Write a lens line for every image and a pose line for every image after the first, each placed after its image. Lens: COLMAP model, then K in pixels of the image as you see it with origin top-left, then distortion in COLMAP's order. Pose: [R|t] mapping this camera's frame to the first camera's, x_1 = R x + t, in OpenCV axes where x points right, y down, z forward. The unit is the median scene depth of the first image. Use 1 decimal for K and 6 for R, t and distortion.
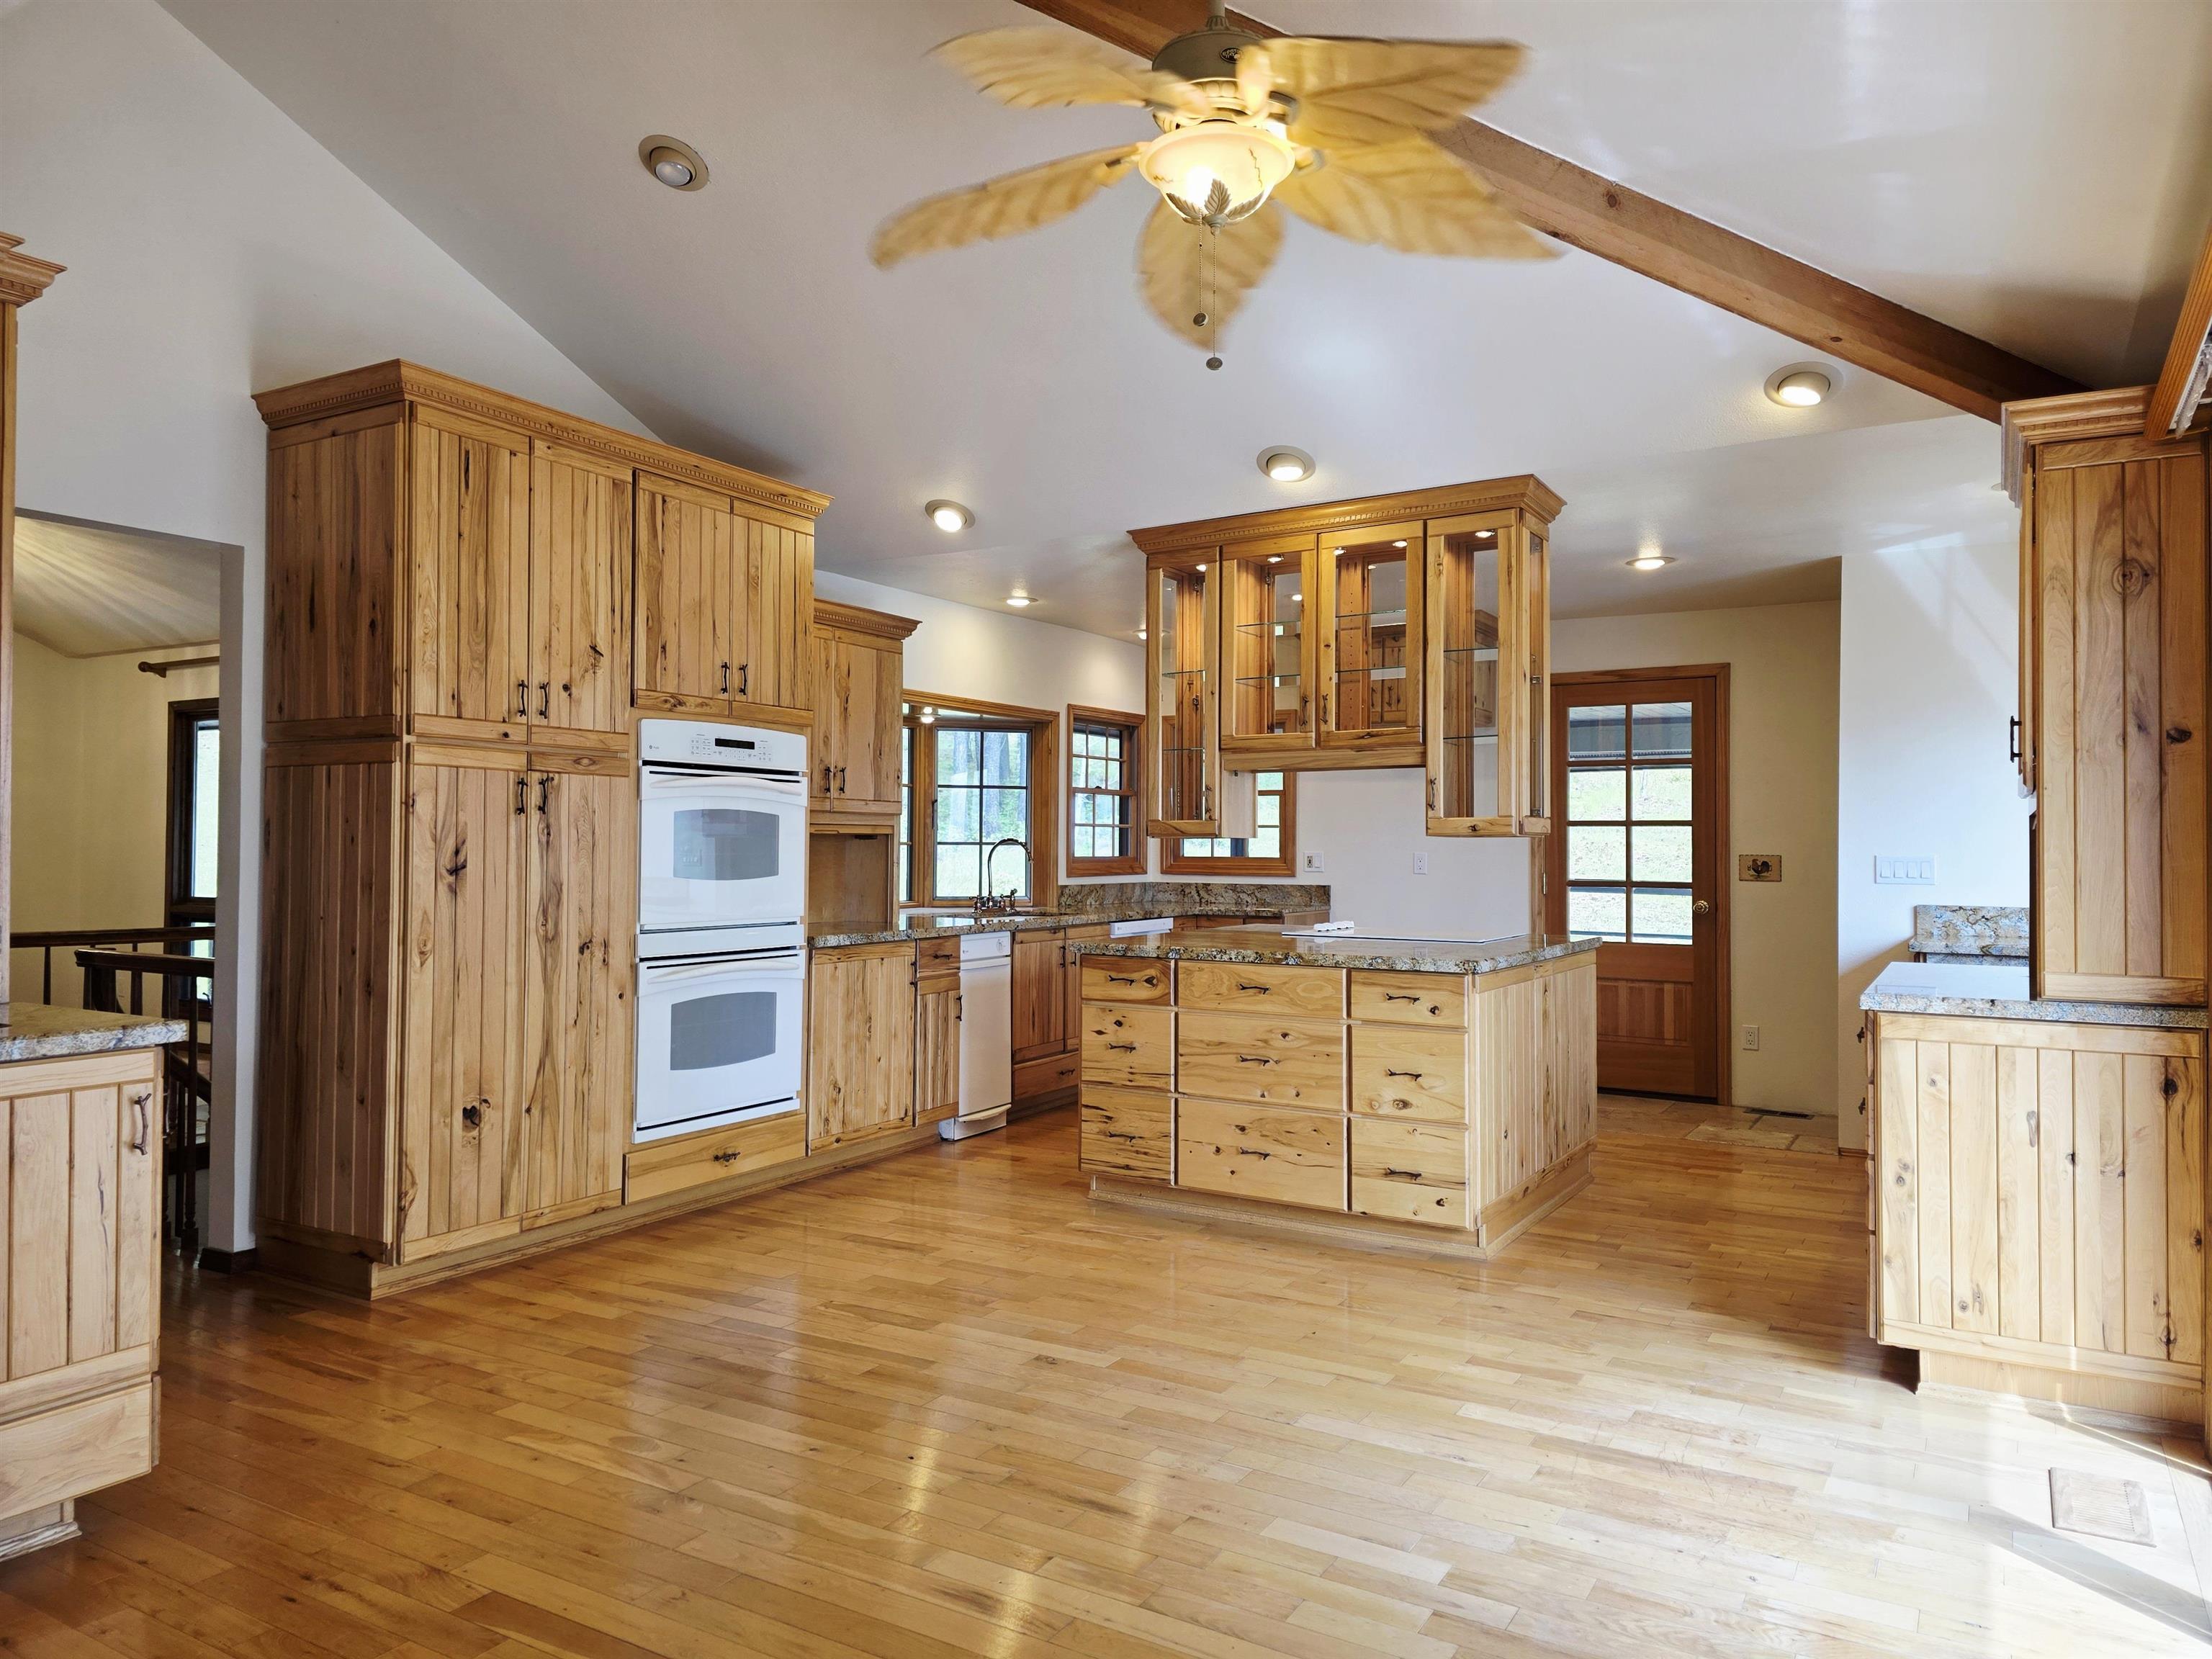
lens RADIAL K [[1478.0, 0, 1114.7], [0, 1478.0, 823.5], [0, 0, 1]] dist [0.054953, -0.042196]
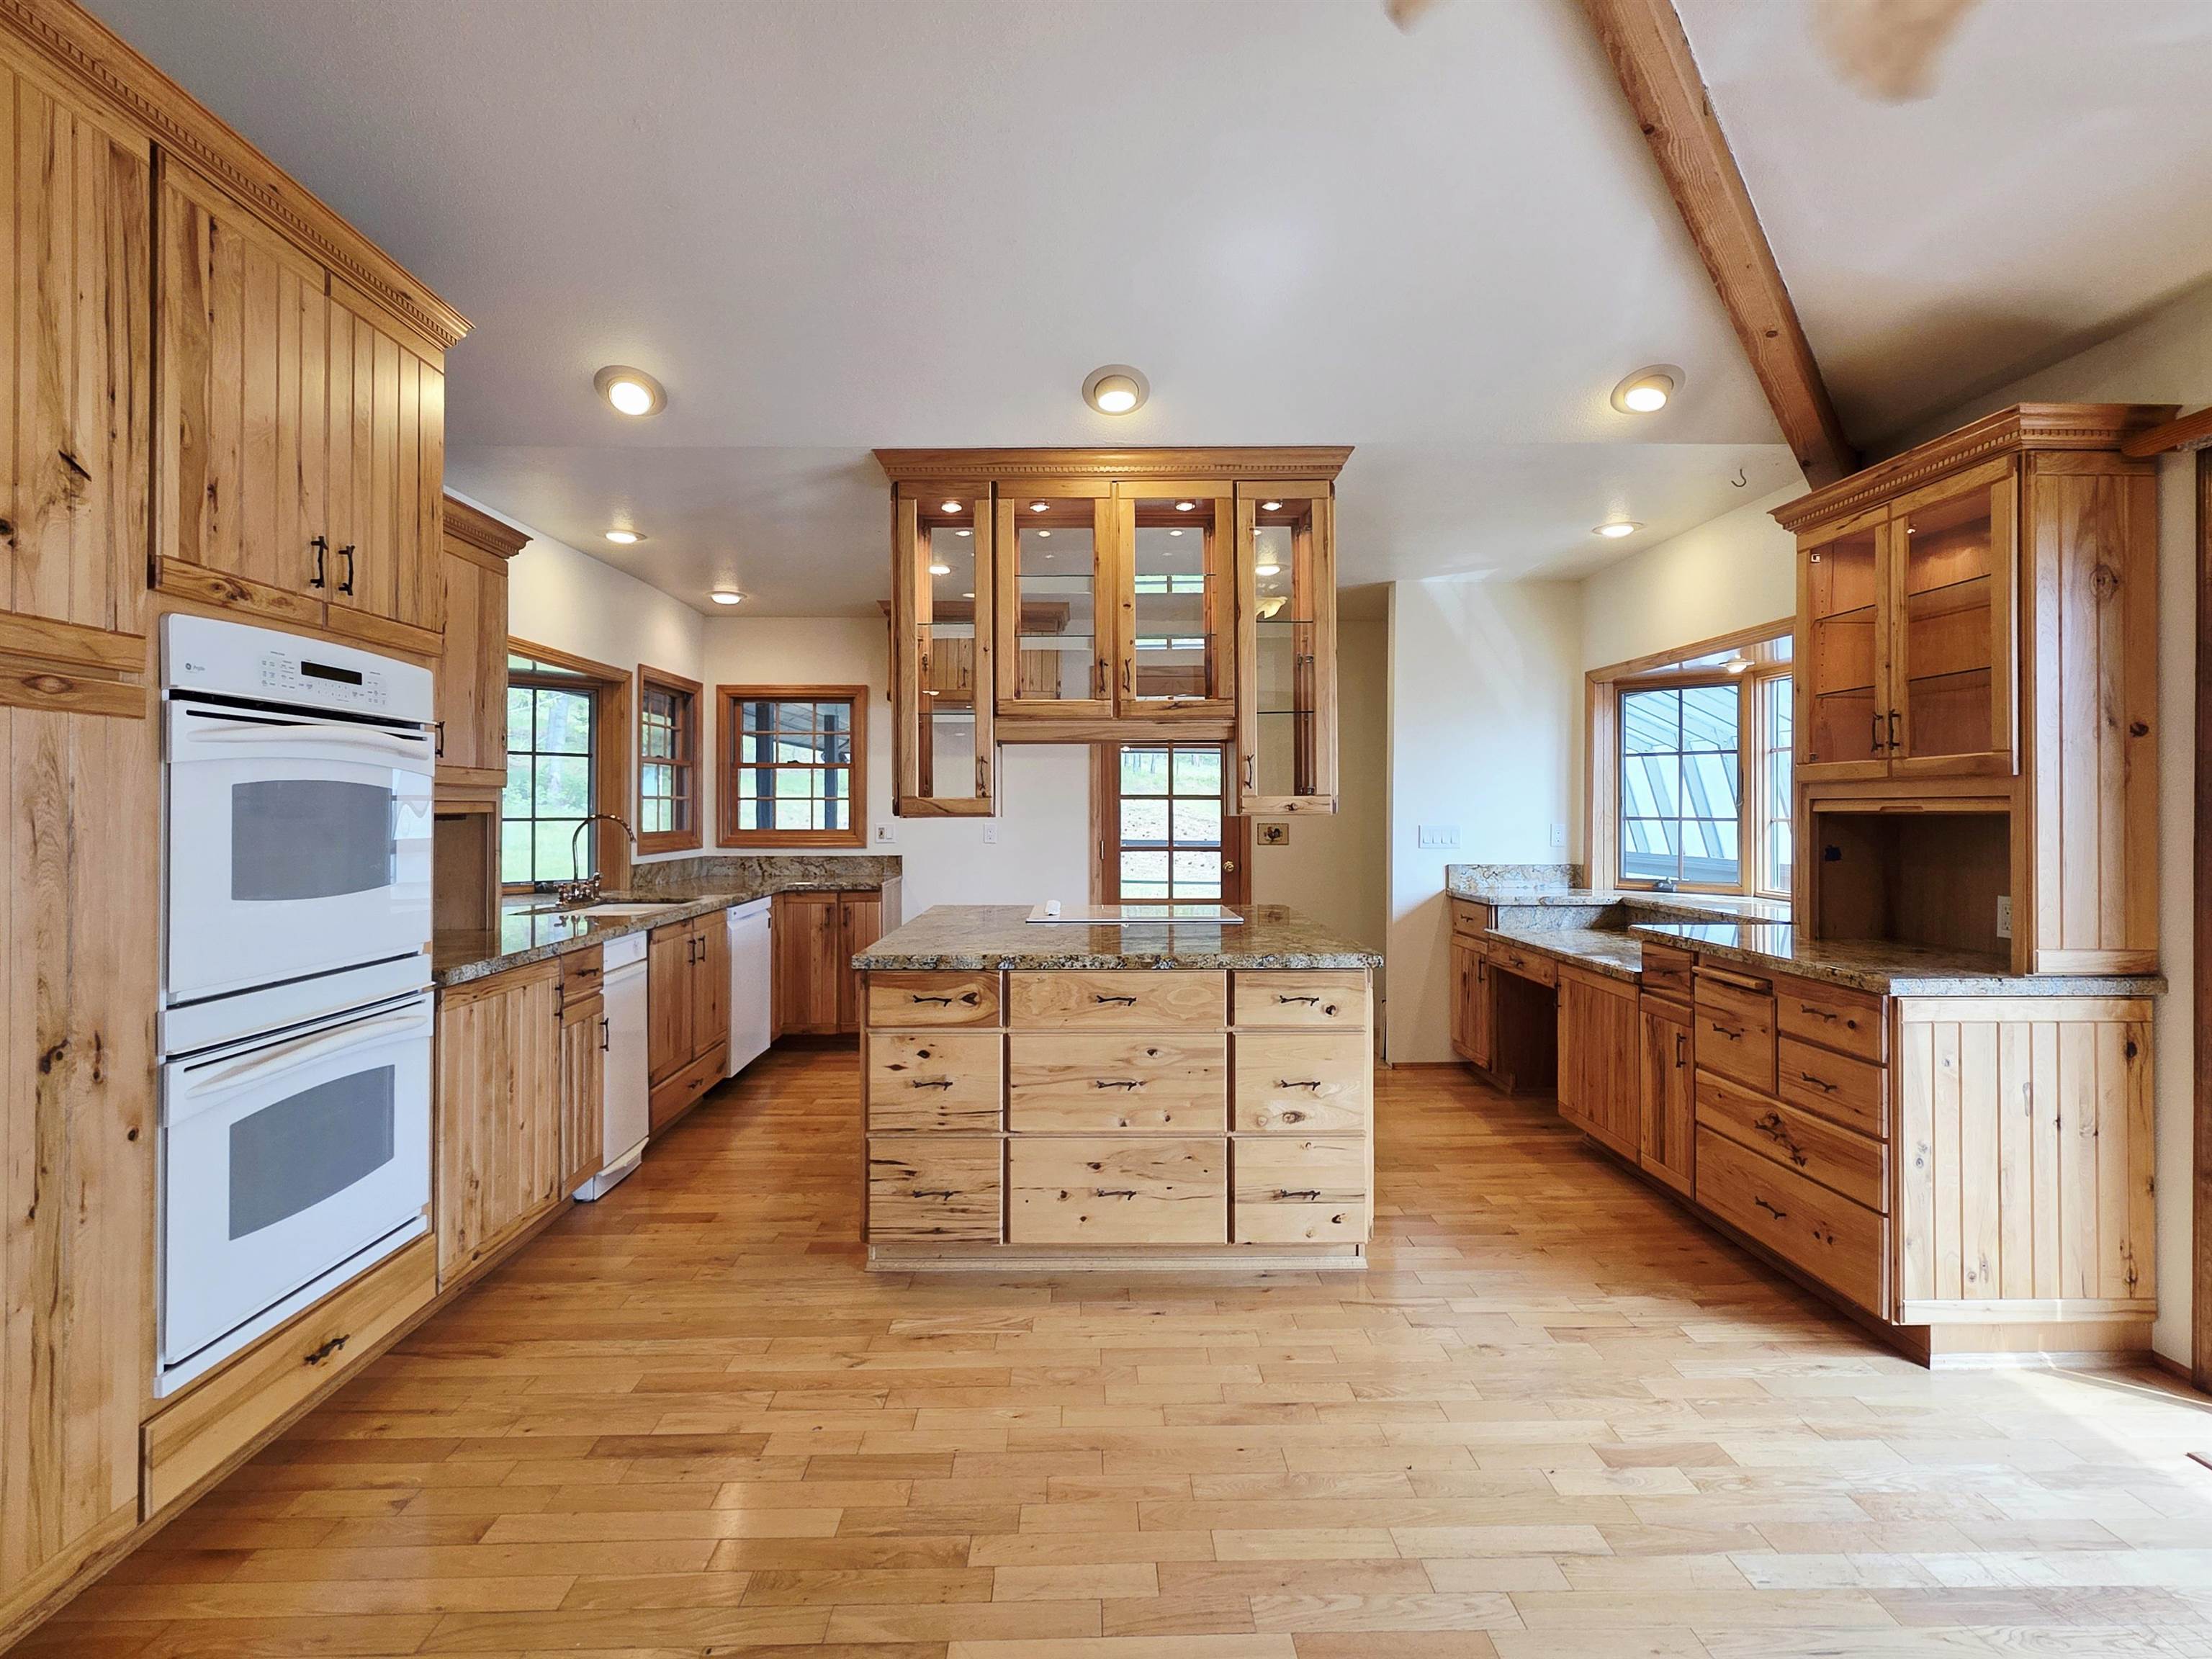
lens RADIAL K [[1080.0, 0, 1098.3], [0, 1080.0, 802.9], [0, 0, 1]] dist [0.002611, 0.000274]
pose [[0.850030, -0.002187, 0.526730, -0.238113], [-0.004163, 0.999932, 0.010871, -0.007006], [-0.526718, -0.011434, 0.849963, 0.485556]]
